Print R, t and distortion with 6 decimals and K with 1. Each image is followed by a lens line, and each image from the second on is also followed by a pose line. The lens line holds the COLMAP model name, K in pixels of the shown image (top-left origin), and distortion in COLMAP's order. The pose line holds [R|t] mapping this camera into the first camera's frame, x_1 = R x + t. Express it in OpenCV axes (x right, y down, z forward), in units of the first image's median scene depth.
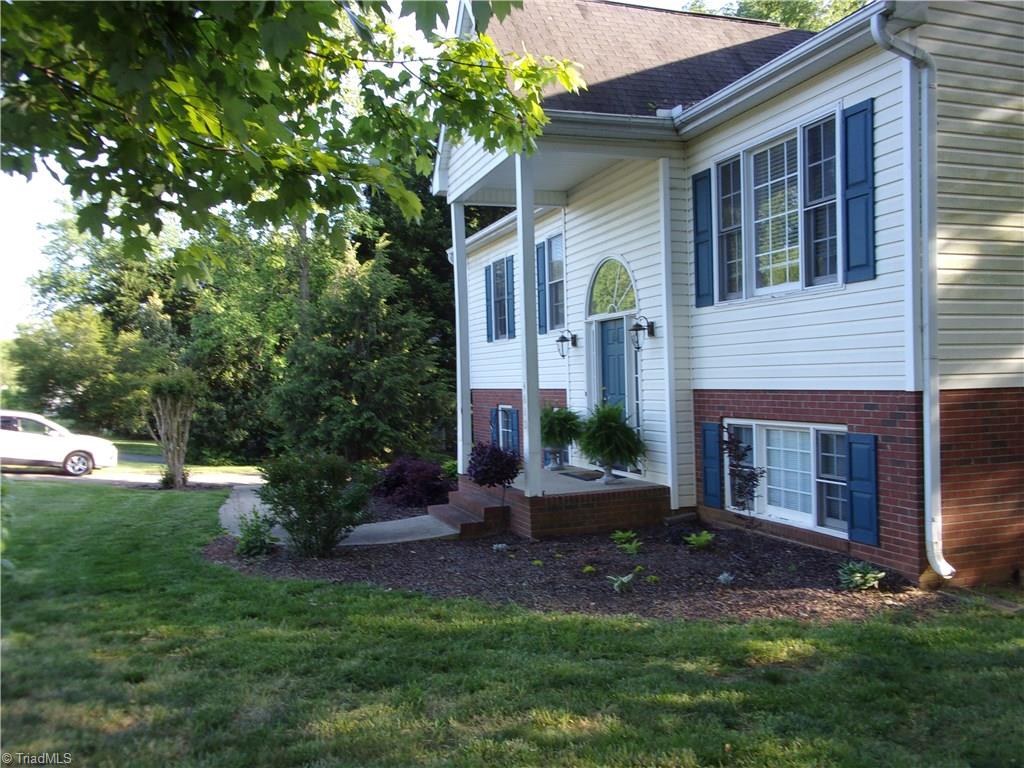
lens RADIAL K [[837.2, 0, 512.0], [0, 837.2, 384.0], [0, 0, 1]] dist [-0.002928, -0.016727]
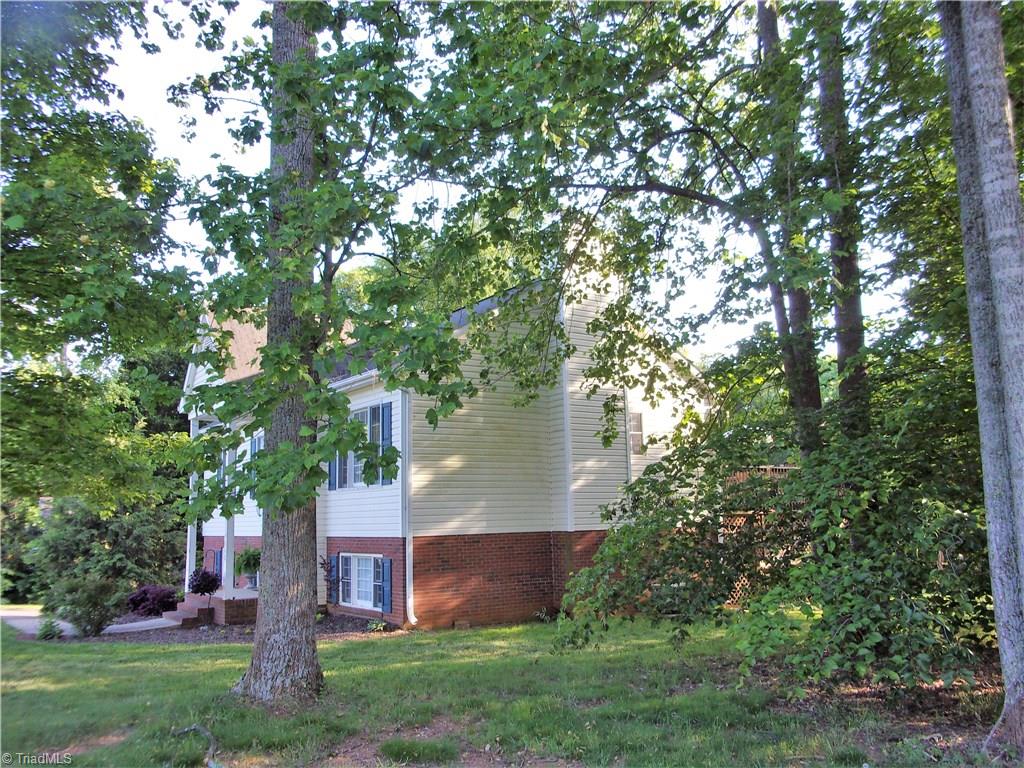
lens RADIAL K [[837.2, 0, 512.0], [0, 837.2, 384.0], [0, 0, 1]] dist [-0.002928, -0.016727]
pose [[0.961450, 0.043813, 0.271466, 0.102966], [0.002743, 0.985648, -0.168792, -0.012741], [-0.274965, 0.163030, 0.947531, -0.888052]]
